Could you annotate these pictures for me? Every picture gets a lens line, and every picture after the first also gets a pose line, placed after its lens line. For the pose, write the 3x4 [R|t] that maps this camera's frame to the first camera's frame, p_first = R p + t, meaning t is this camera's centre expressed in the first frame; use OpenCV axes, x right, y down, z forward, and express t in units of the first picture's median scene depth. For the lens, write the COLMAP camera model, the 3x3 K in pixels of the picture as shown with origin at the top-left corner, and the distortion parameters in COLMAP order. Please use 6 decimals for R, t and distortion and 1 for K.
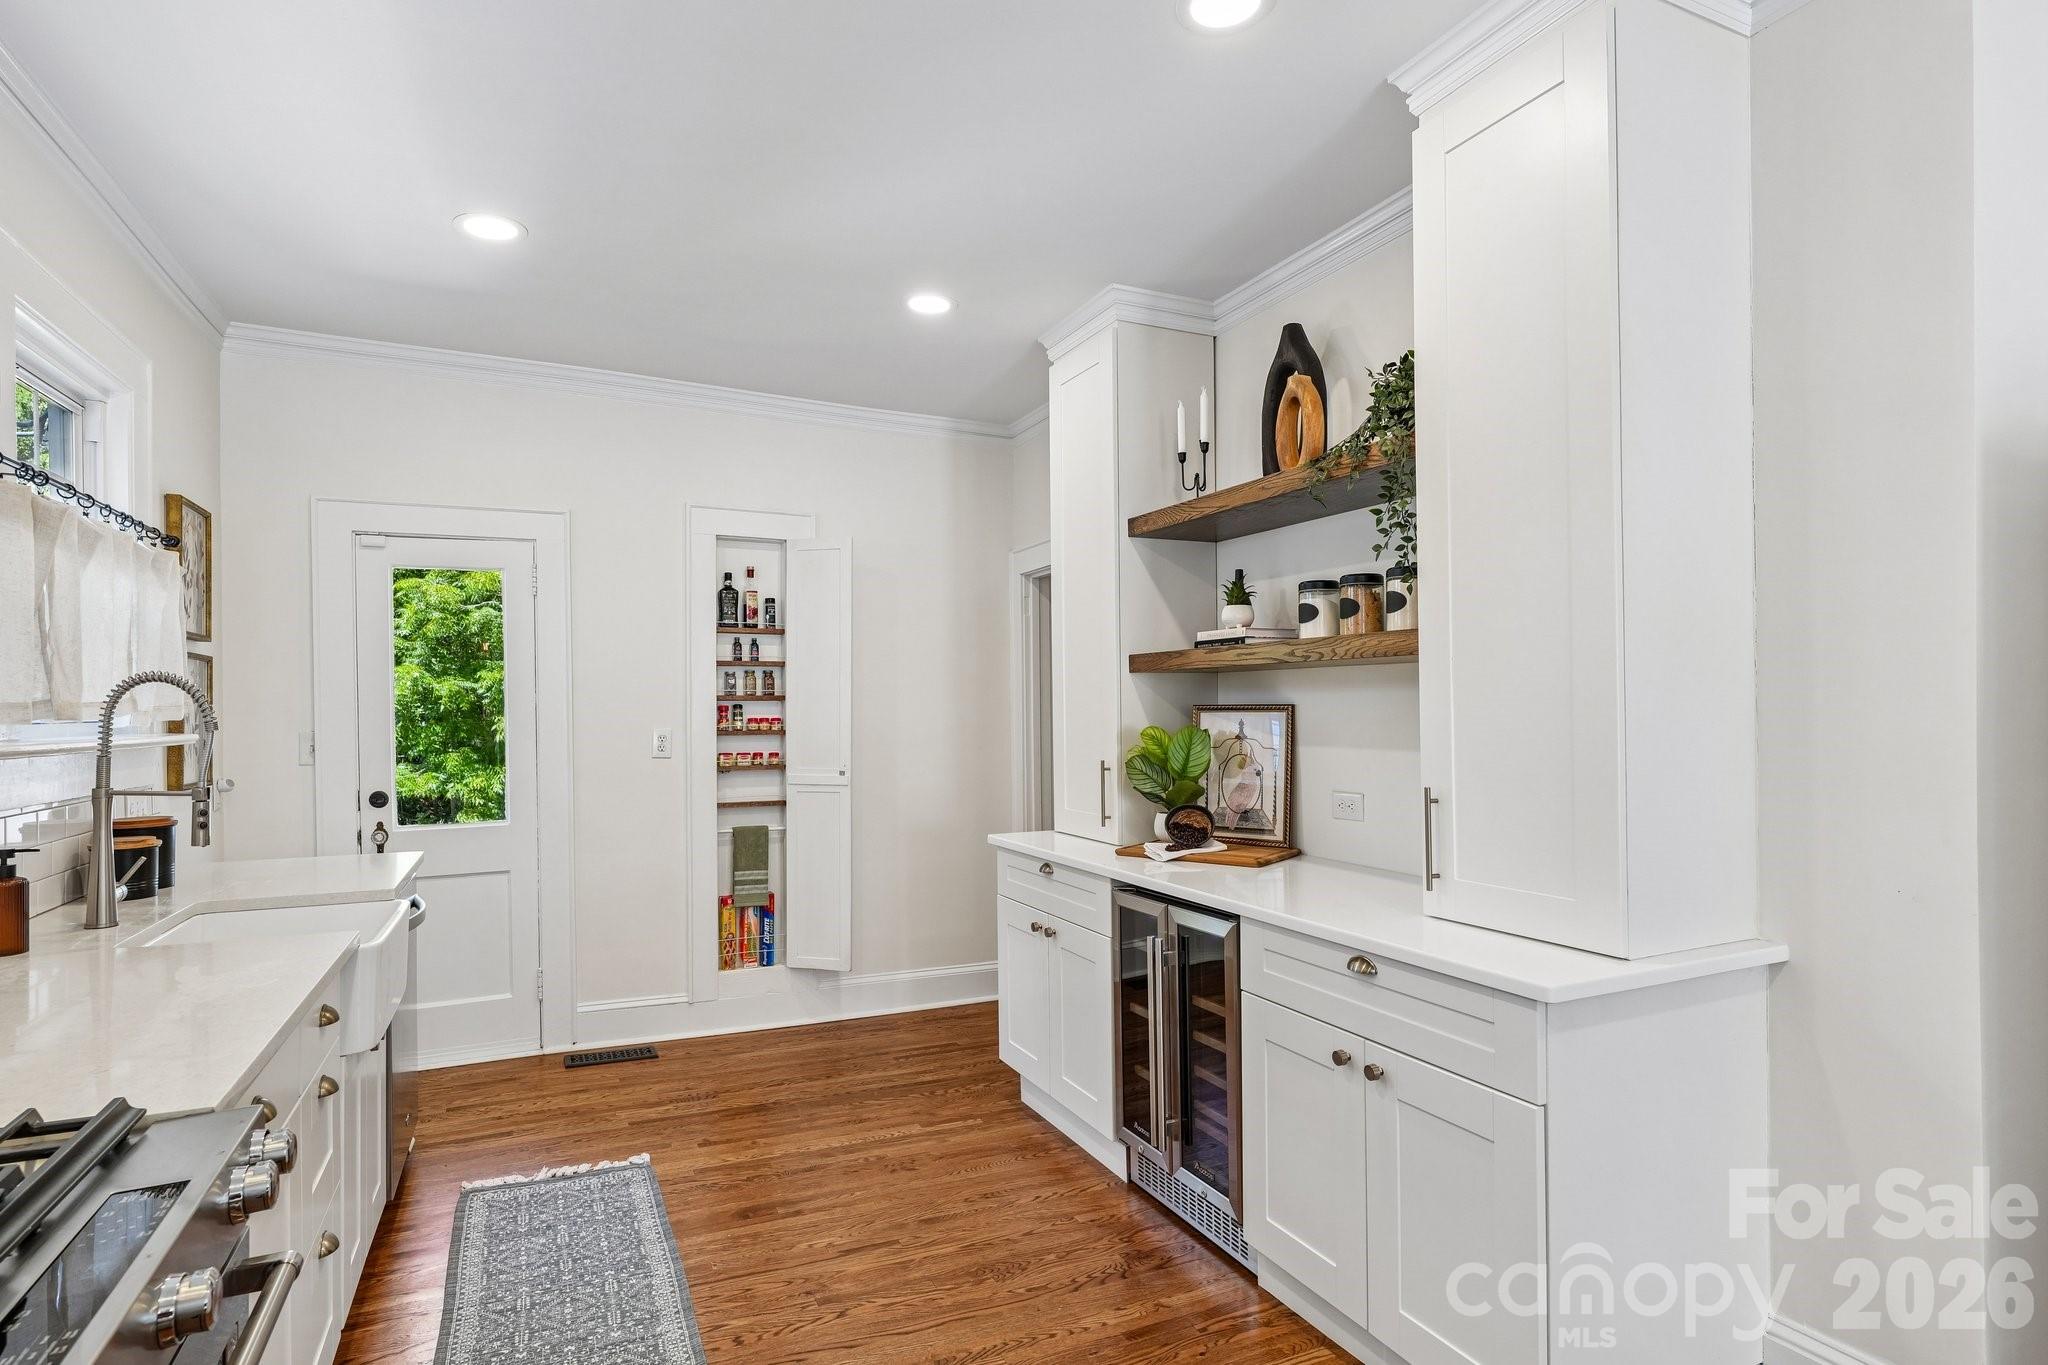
lens RADIAL K [[1042.5, 0, 1087.6], [0, 1042.5, 714.2], [0, 0, 1]] dist [0.000302, 0.003195]
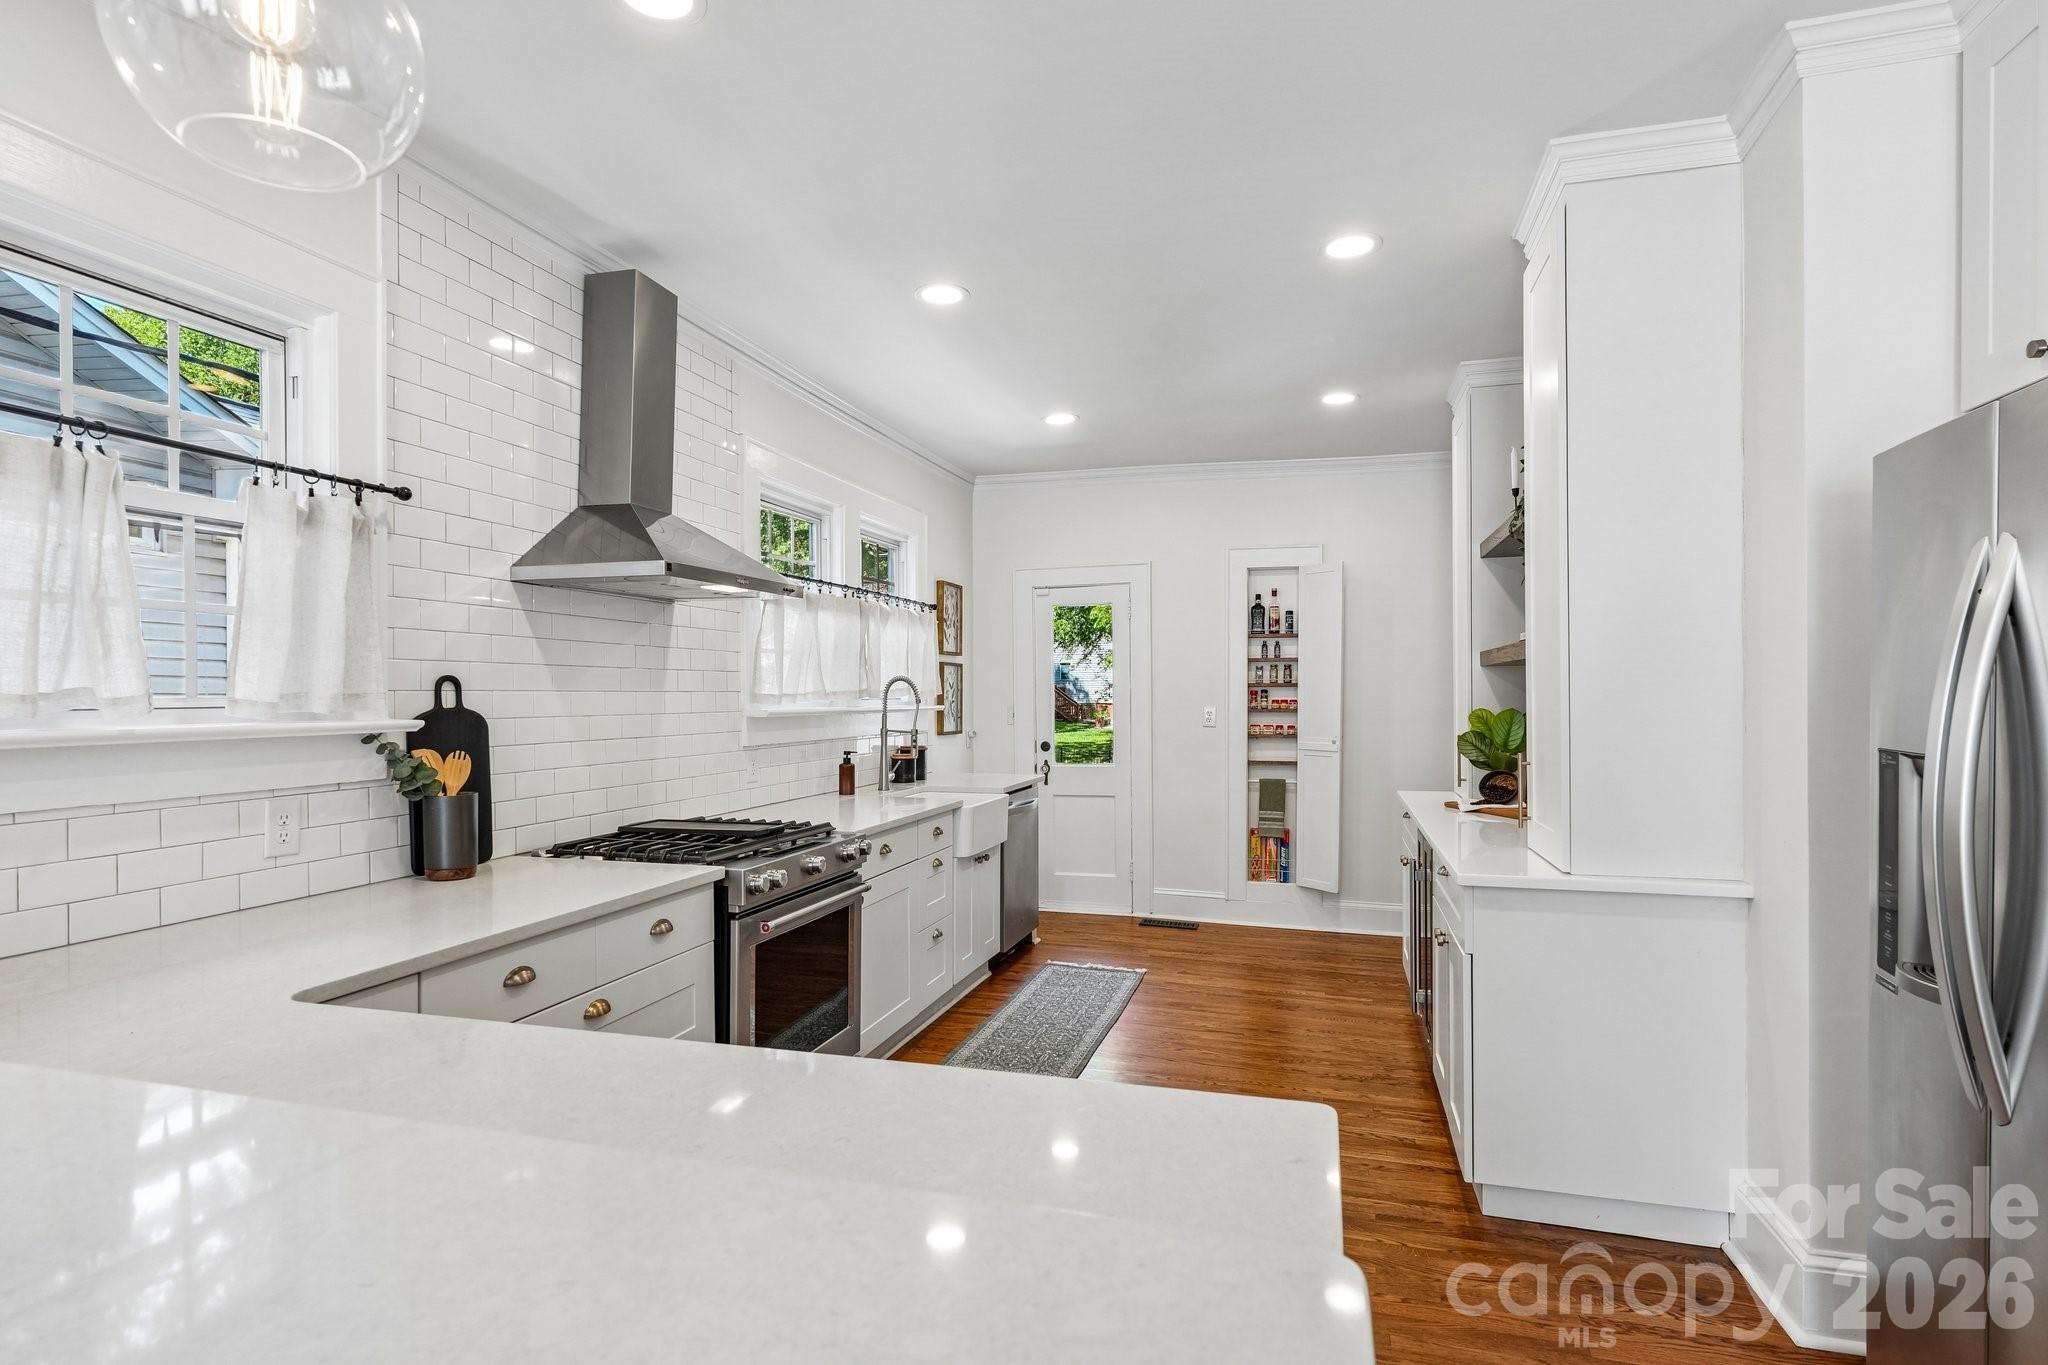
lens RADIAL K [[1042.5, 0, 1083.0], [0, 1042.5, 705.4], [0, 0, 1]] dist [0.000302, 0.003195]
pose [[0.767581, 0.011014, -0.640858, 0.361007], [-0.005082, 0.999926, 0.011097, -0.002697], [0.640932, -0.005261, 0.767579, -0.206351]]
